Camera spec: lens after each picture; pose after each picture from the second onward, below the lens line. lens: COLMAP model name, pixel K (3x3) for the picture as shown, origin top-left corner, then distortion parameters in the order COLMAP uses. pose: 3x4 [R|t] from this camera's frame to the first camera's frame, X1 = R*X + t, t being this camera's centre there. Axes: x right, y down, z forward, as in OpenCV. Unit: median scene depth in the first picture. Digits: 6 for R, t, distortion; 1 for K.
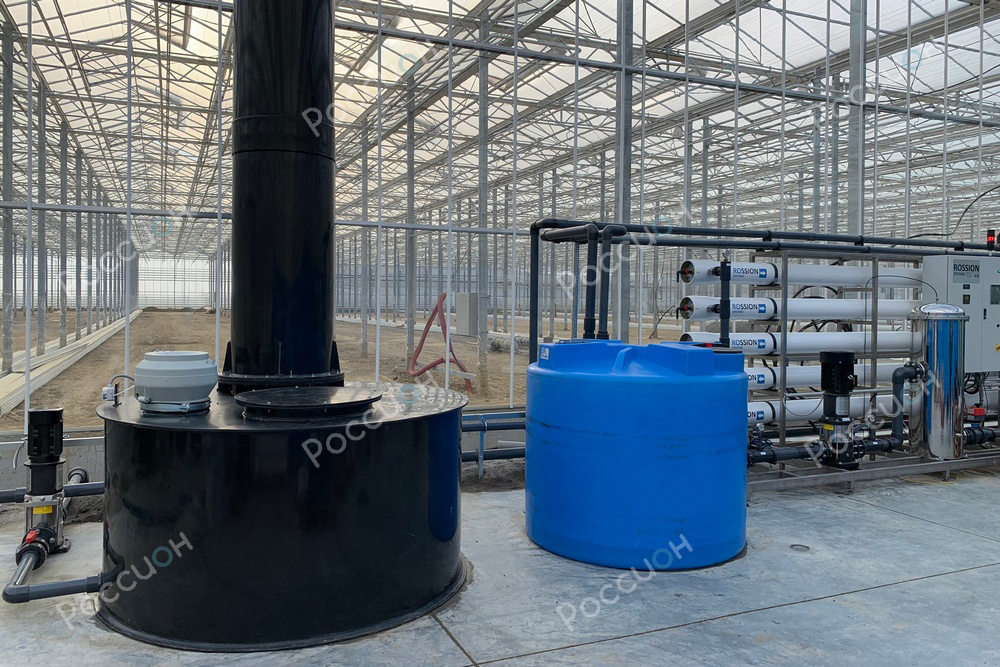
lens RADIAL K [[766.2, 0, 500.5], [0, 766.2, 308.0], [0, 0, 1]] dist [0.005307, 0.000254]
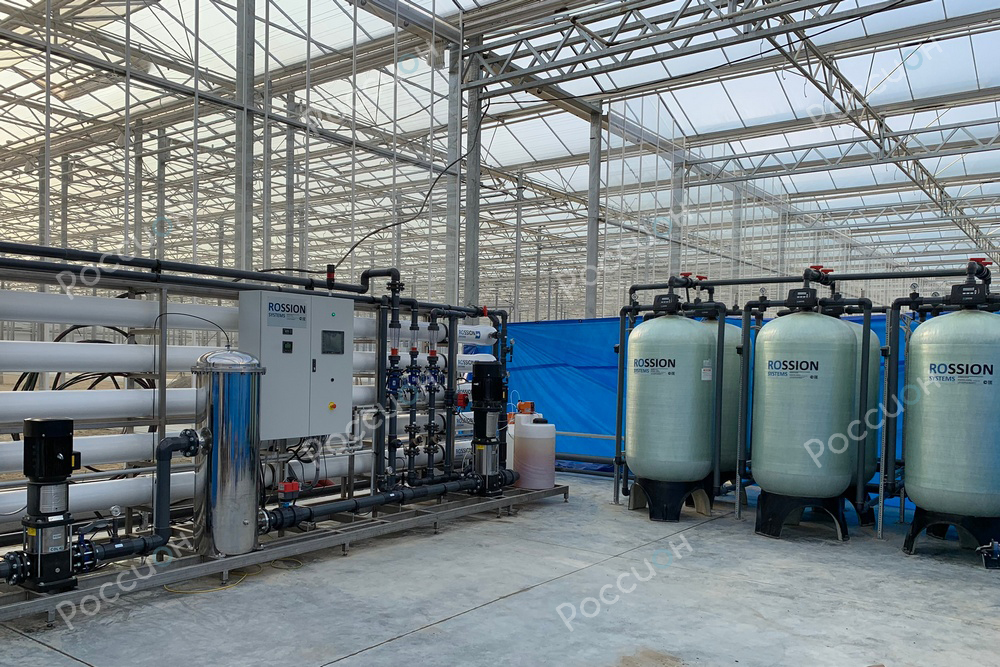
lens RADIAL K [[810.3, 0, 483.2], [0, 810.3, 373.3], [0, 0, 1]] dist [0.024950, -0.004796]
pose [[0.871989, 0.001988, 0.489521, 0.371816], [-0.010031, 0.999854, 0.013807, 0.002107], [-0.489422, -0.016950, 0.871882, 0.160795]]
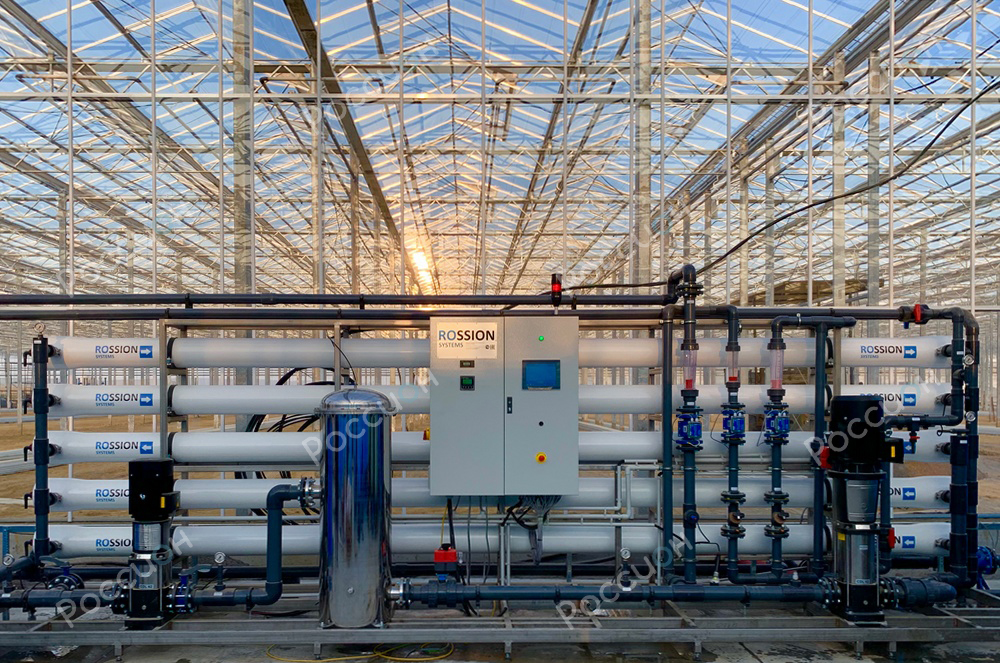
lens RADIAL K [[785.8, 0, 498.4], [0, 785.8, 421.4], [0, 0, 1]] dist [0.067681, -0.002123]
pose [[0.917904, 0.003227, -0.396790, 0.897757], [0.007182, 0.999668, 0.024746, 0.004604], [0.396738, -0.025565, 0.917576, 0.403674]]
